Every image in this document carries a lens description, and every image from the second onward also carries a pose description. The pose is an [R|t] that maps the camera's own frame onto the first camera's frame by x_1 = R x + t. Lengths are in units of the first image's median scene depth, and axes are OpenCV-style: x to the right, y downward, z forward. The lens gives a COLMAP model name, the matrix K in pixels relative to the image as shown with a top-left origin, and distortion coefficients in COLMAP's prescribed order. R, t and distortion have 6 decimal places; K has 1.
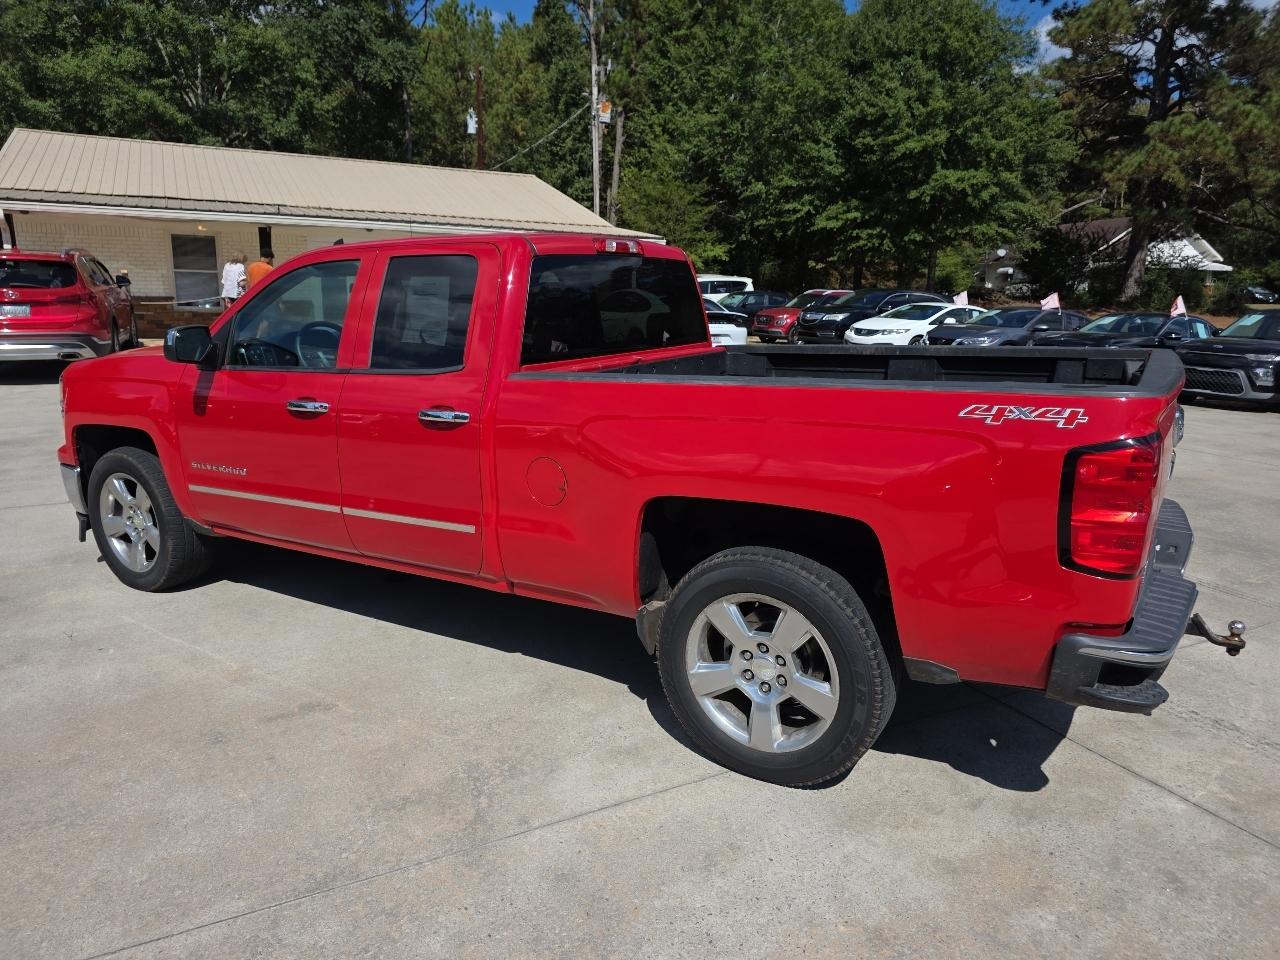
lens RADIAL K [[868.4, 0, 641.6], [0, 868.4, 485.4], [0, 0, 1]] dist [0.039410, -0.034705]
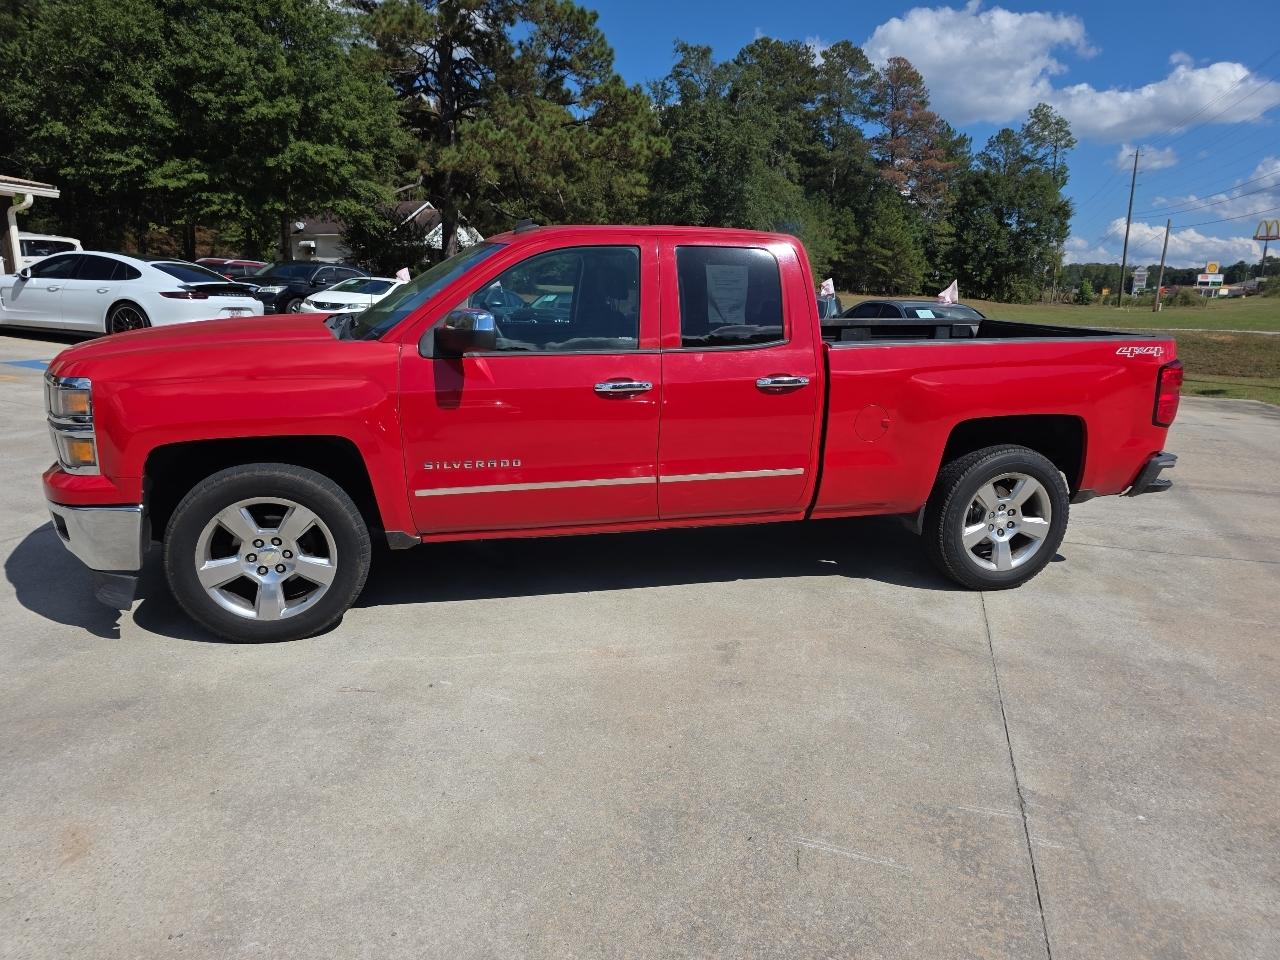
lens RADIAL K [[865.7, 0, 655.0], [0, 865.7, 488.1], [0, 0, 1]] dist [0.037885, -0.029422]
pose [[0.687312, -0.151874, 0.710308, -0.135599], [0.127508, 0.987939, 0.087855, -0.006772], [-0.715084, 0.030186, 0.698387, 0.031177]]
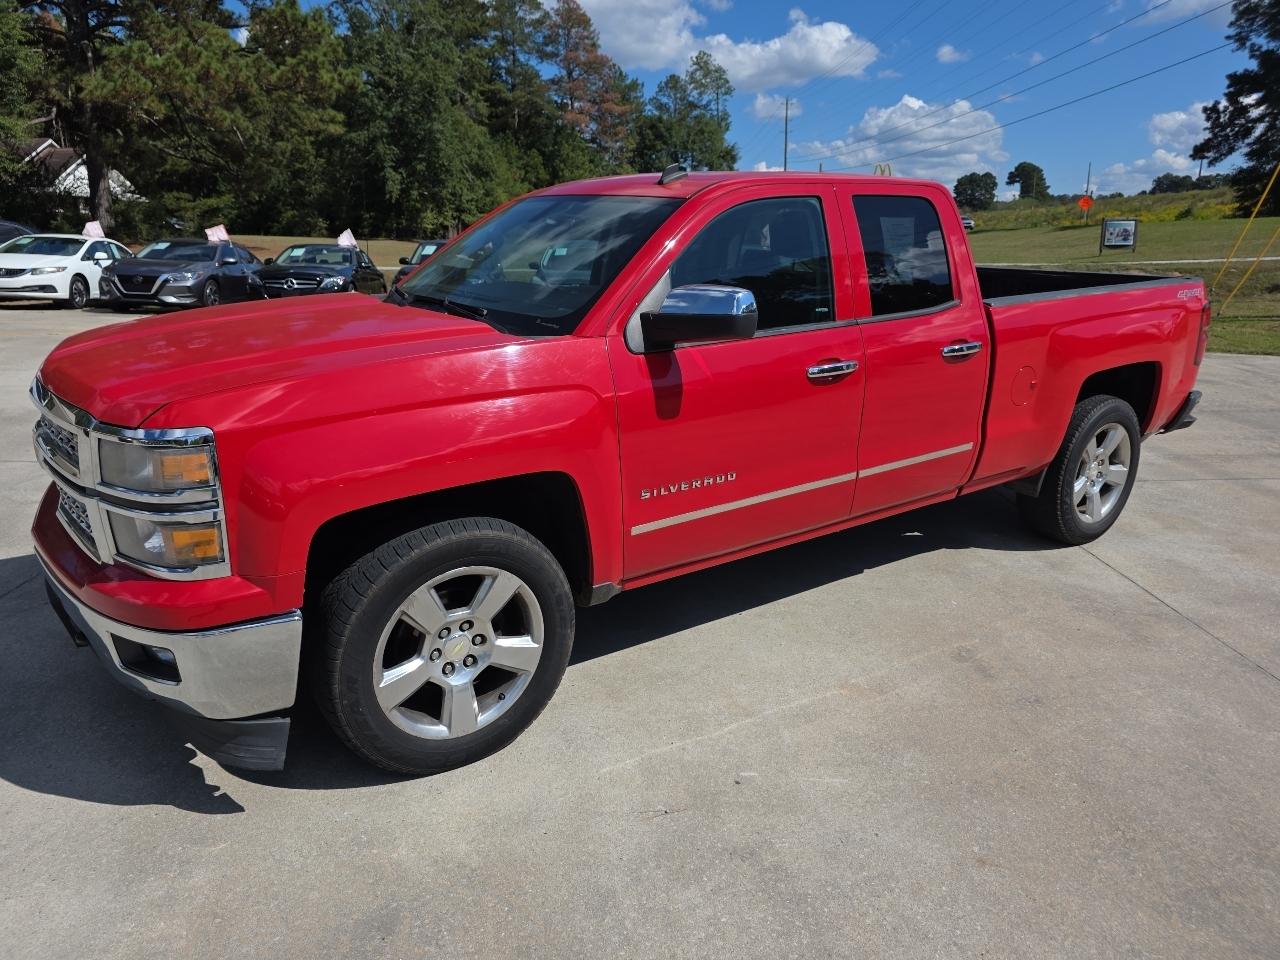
lens RADIAL K [[868.3, 0, 640.9], [0, 868.3, 474.2], [0, 0, 1]] dist [0.036459, -0.032185]
pose [[0.404524, -0.246495, 0.880682, -0.151871], [0.189793, 0.964653, 0.182820, -0.022283], [-0.894617, 0.093192, 0.437008, 0.098412]]
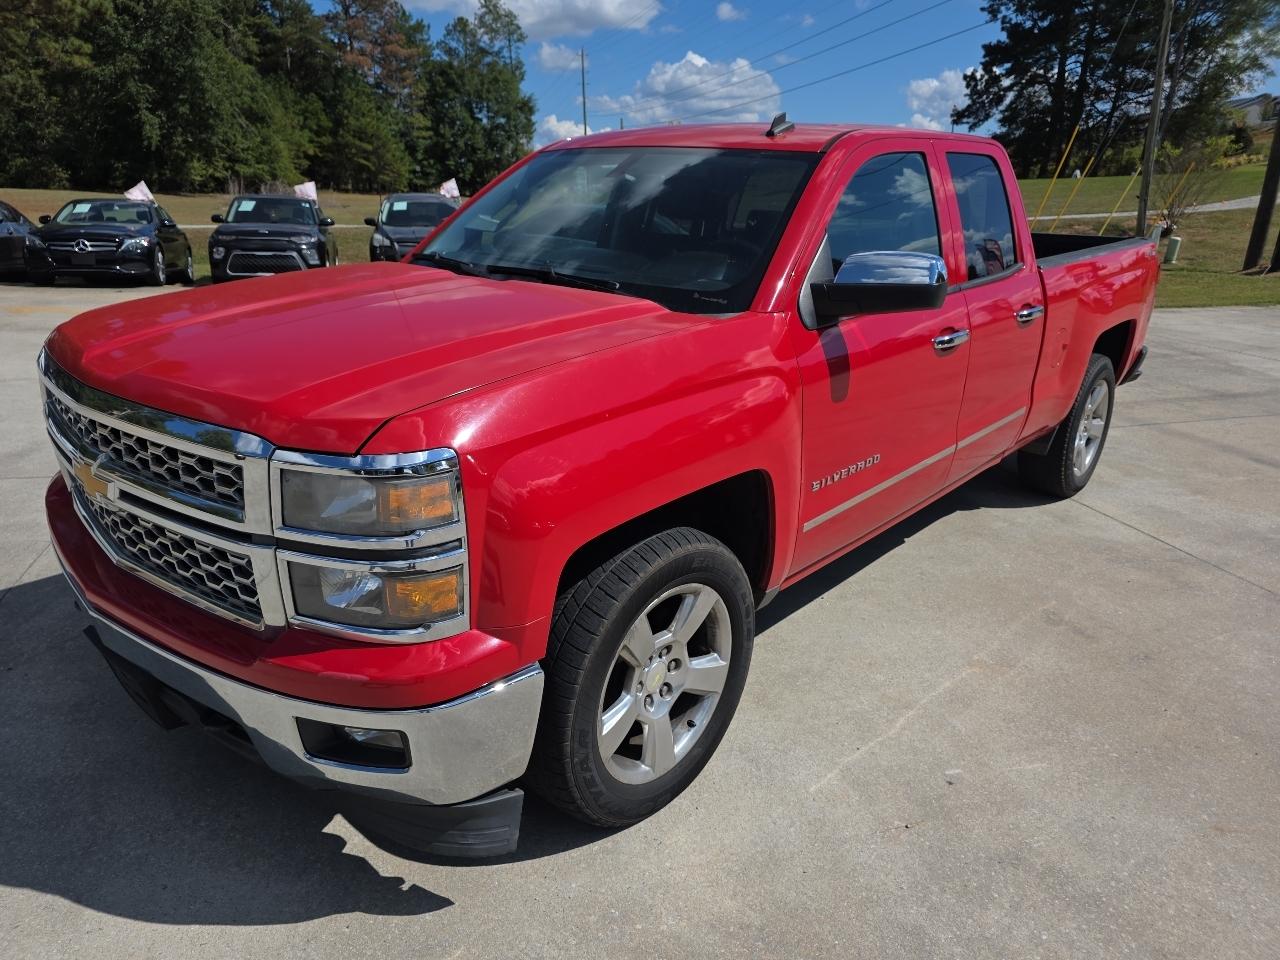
lens RADIAL K [[873.8, 0, 650.7], [0, 873.8, 492.9], [0, 0, 1]] dist [0.018145, -0.011226]
pose [[0.180843, -0.322464, 0.929146, -0.152503], [0.195693, 0.937631, 0.287320, -0.029980], [-0.963846, 0.129868, 0.232668, 0.134462]]
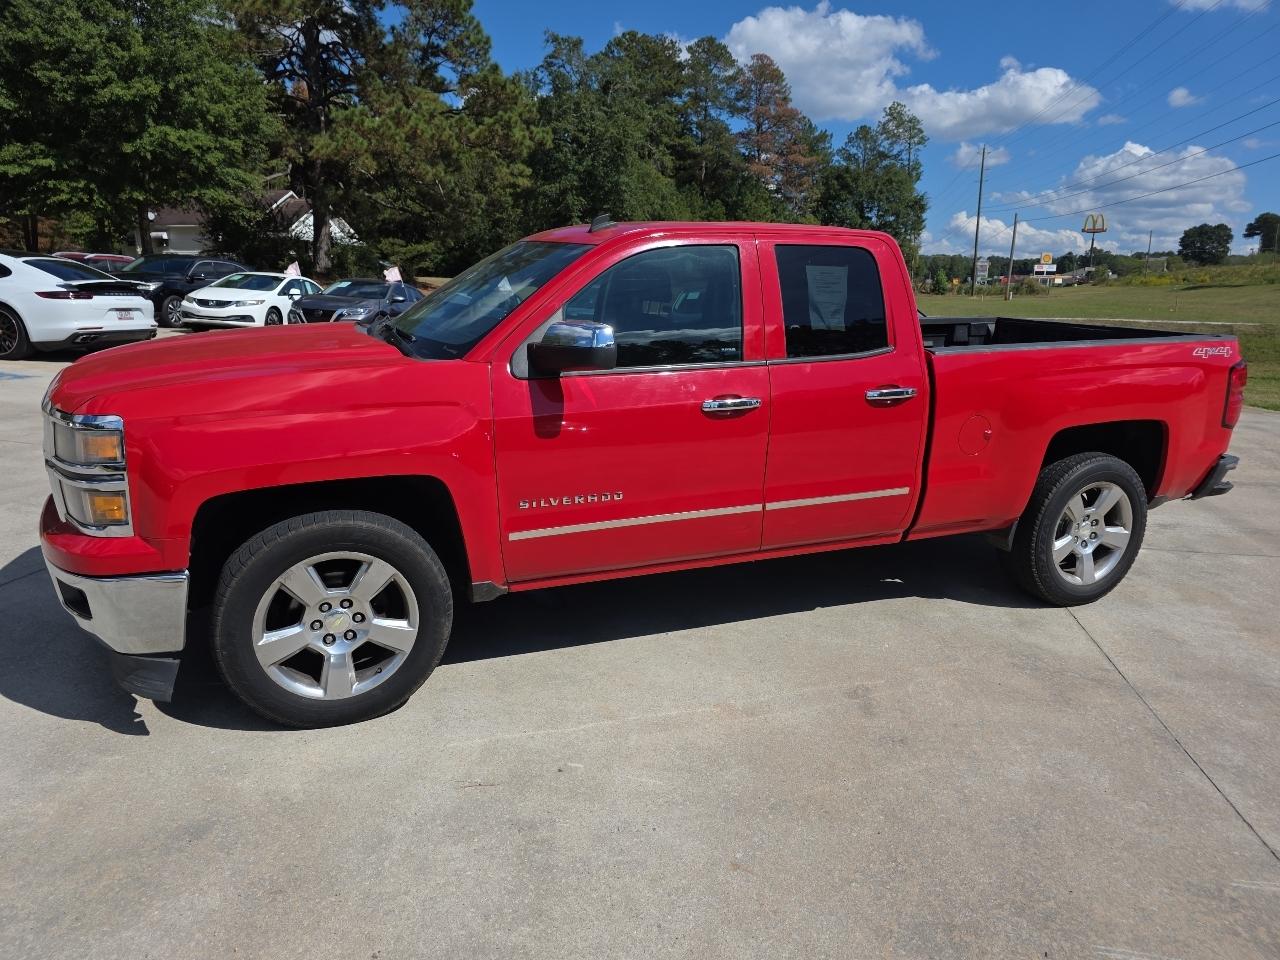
lens RADIAL K [[866.5, 0, 635.7], [0, 866.5, 476.0], [0, 0, 1]] dist [0.033862, -0.025066]
pose [[0.589115, -0.170645, 0.789825, -0.143773], [0.149662, 0.983578, 0.100876, -0.014994], [-0.794068, 0.058779, 0.604980, 0.065336]]
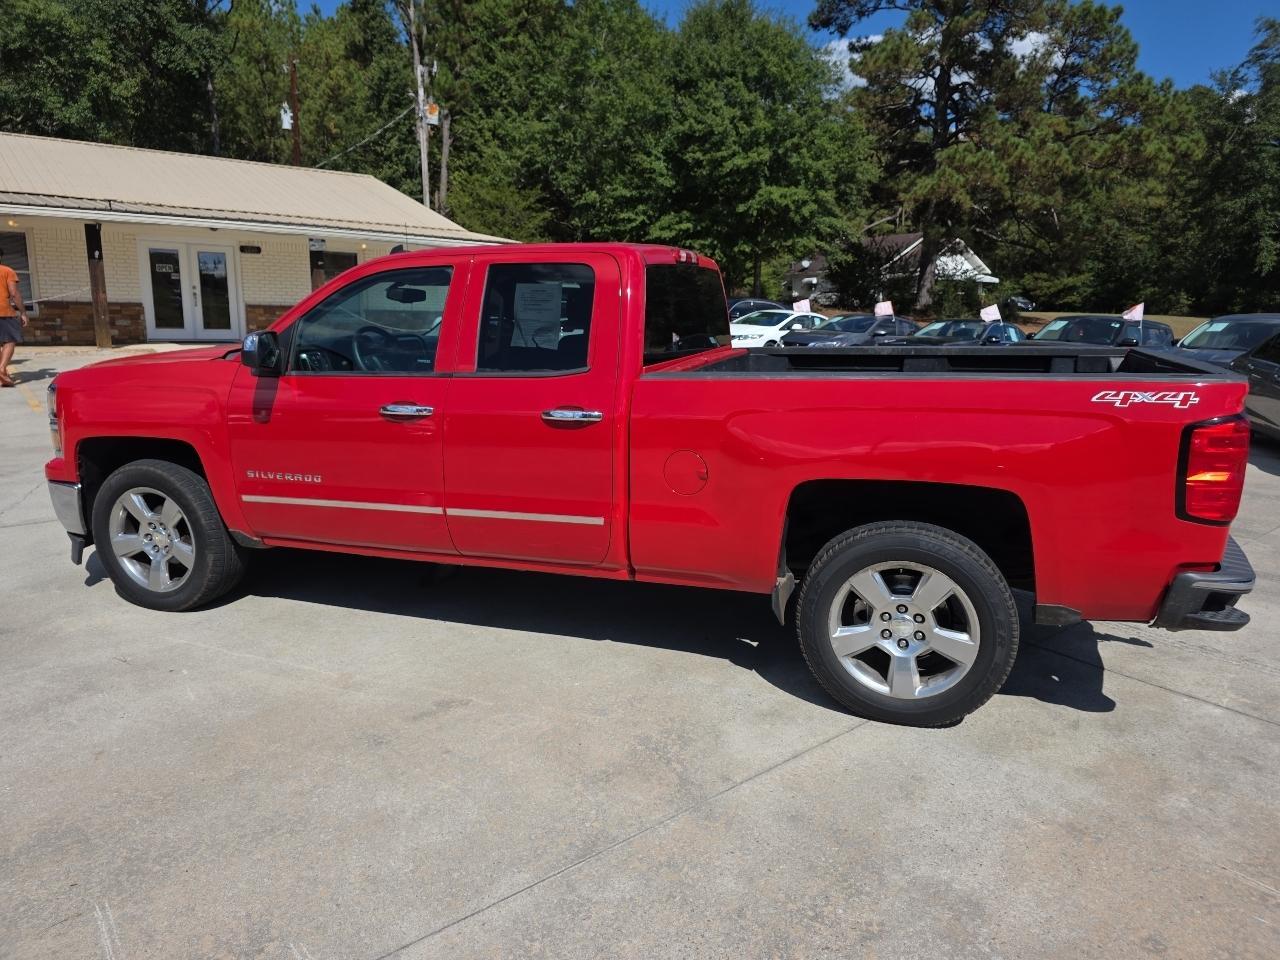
lens RADIAL K [[870.1, 0, 646.0], [0, 870.1, 480.2], [0, 0, 1]] dist [0.031808, -0.024409]
pose [[0.976227, -0.038612, 0.213283, -0.040283], [0.041238, 0.999118, -0.007872, 0.001215], [-0.212791, 0.016480, 0.976959, -0.005182]]
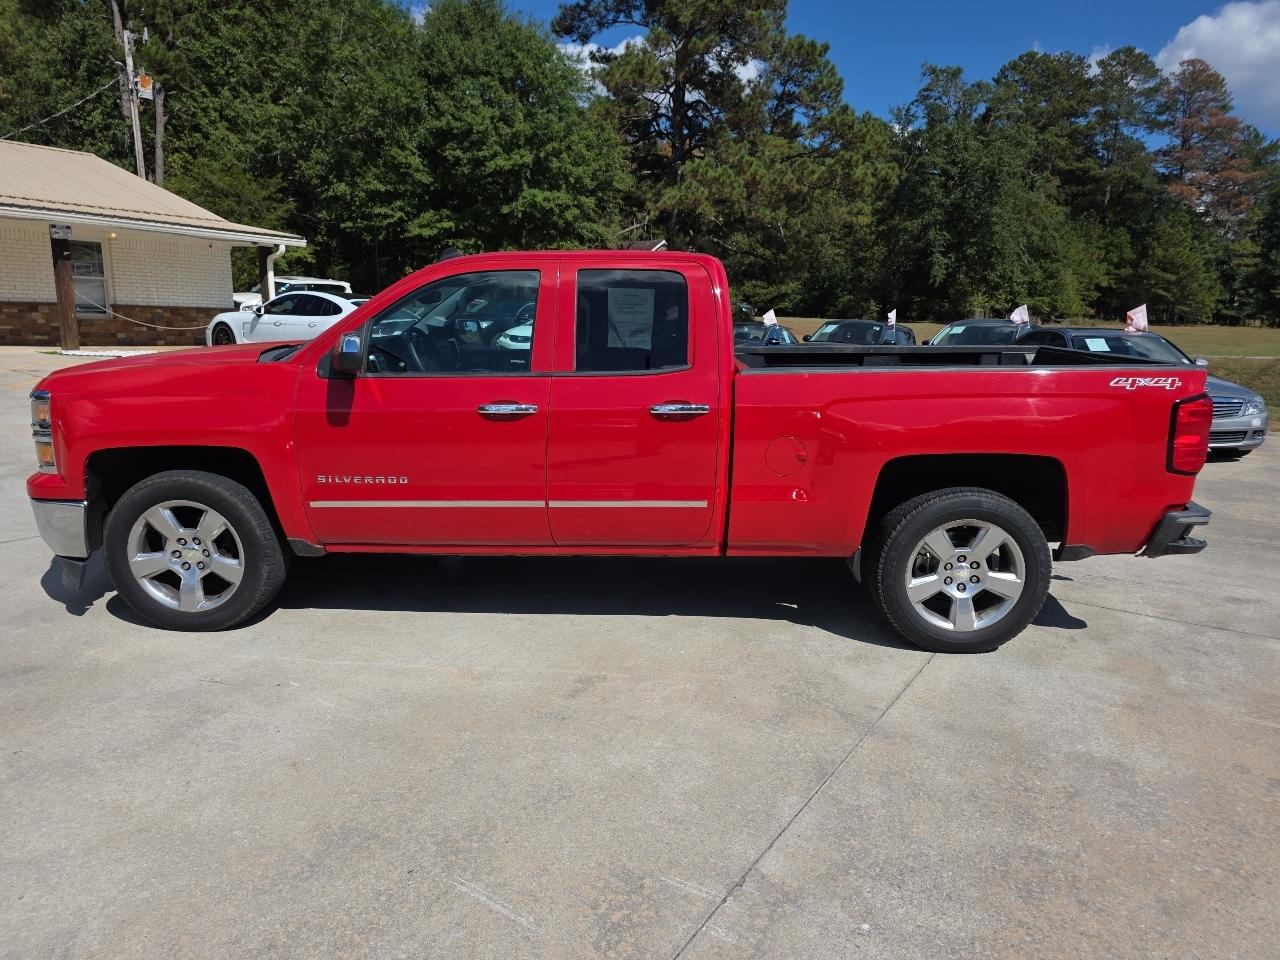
lens RADIAL K [[866.9, 0, 642.8], [0, 866.9, 493.1], [0, 0, 1]] dist [0.041900, -0.037304]
pose [[0.867127, -0.091530, 0.489605, -0.093003], [0.090859, 0.995545, 0.025195, -0.000102], [-0.489730, 0.022637, 0.871580, 0.001869]]
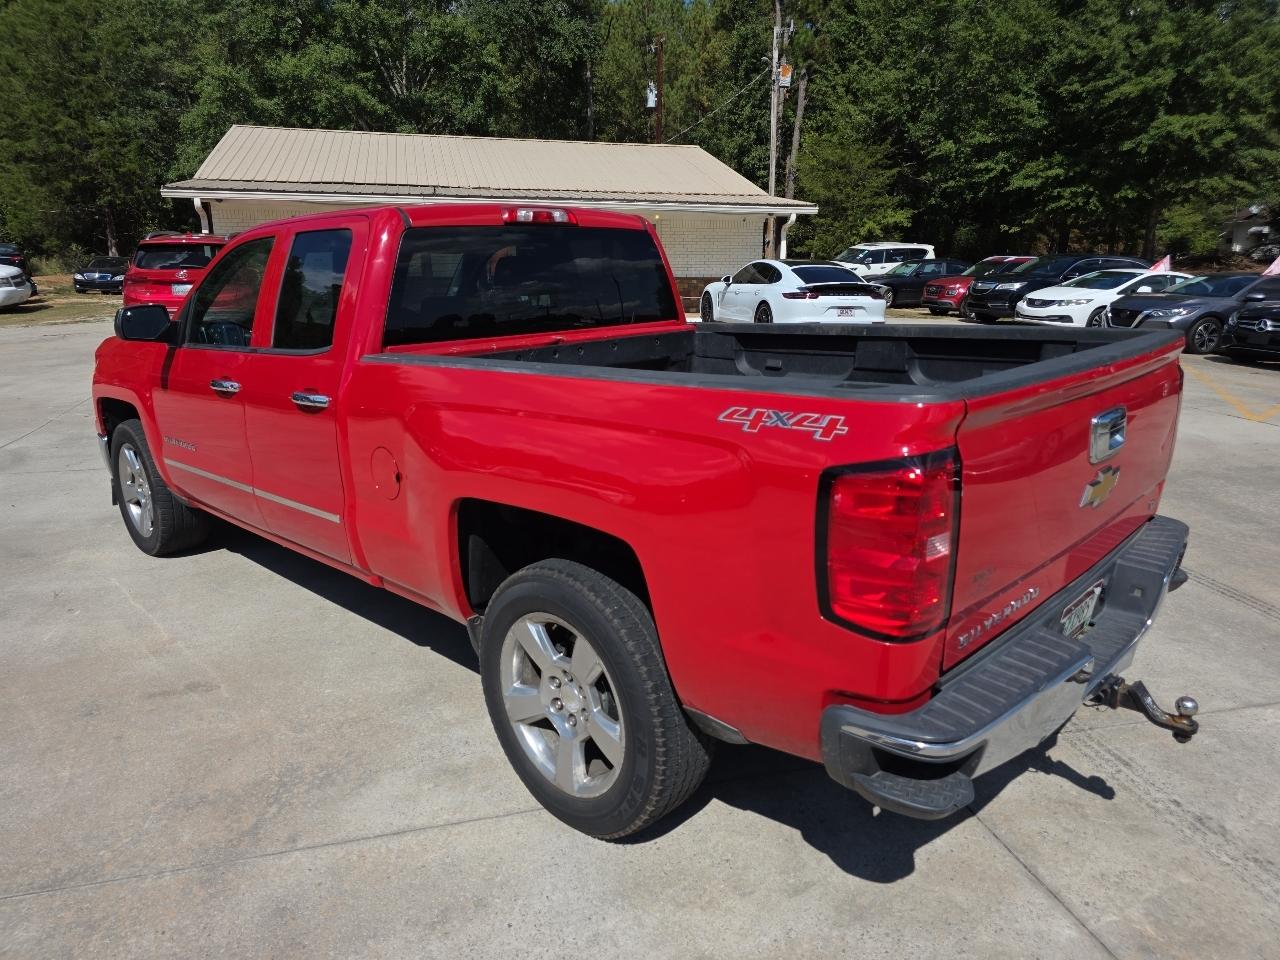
lens RADIAL K [[861.6, 0, 630.2], [0, 861.6, 482.8], [0, 0, 1]] dist [0.036265, -0.023148]
pose [[0.972473, 0.041558, -0.229279, 0.036786], [-0.034821, 0.998837, 0.033353, -0.003569], [0.230399, -0.024451, 0.972789, 0.016622]]
